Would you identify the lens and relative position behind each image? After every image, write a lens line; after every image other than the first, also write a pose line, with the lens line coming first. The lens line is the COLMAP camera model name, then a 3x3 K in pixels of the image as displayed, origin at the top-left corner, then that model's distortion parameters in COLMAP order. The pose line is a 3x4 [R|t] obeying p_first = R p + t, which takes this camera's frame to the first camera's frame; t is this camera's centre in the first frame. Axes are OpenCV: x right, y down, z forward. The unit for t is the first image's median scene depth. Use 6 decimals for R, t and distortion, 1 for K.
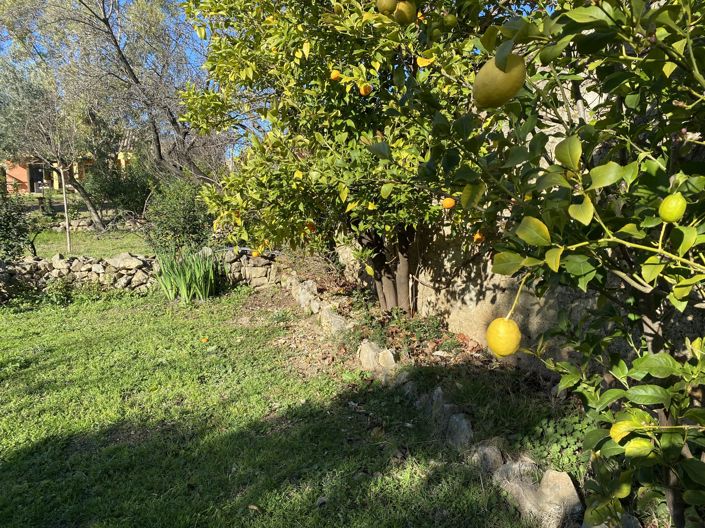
lens RADIAL K [[538.3, 0, 354.1], [0, 538.3, 259.8], [0, 0, 1]] dist [0.057583, -0.073562]
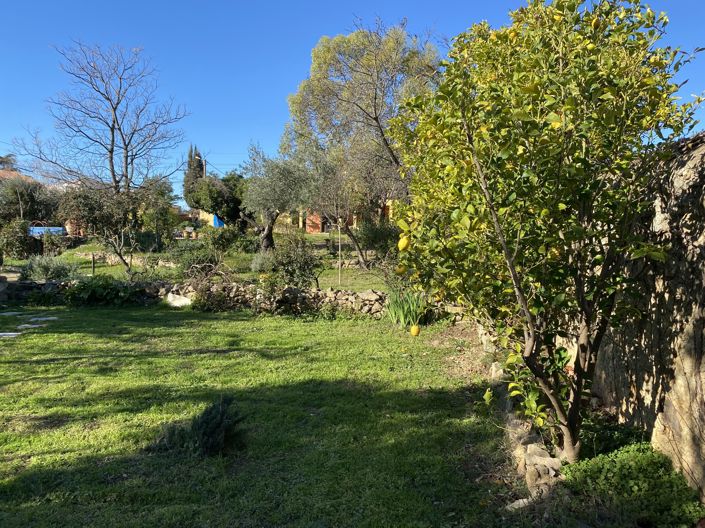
lens RADIAL K [[538.3, 0, 351.6], [0, 538.3, 264.3], [0, 0, 1]] dist [0.057583, -0.073562]
pose [[0.887084, 0.047684, -0.459139, 0.218165], [-0.075361, 0.996266, -0.042133, -0.016877], [0.455416, 0.071976, 0.887365, -0.349557]]
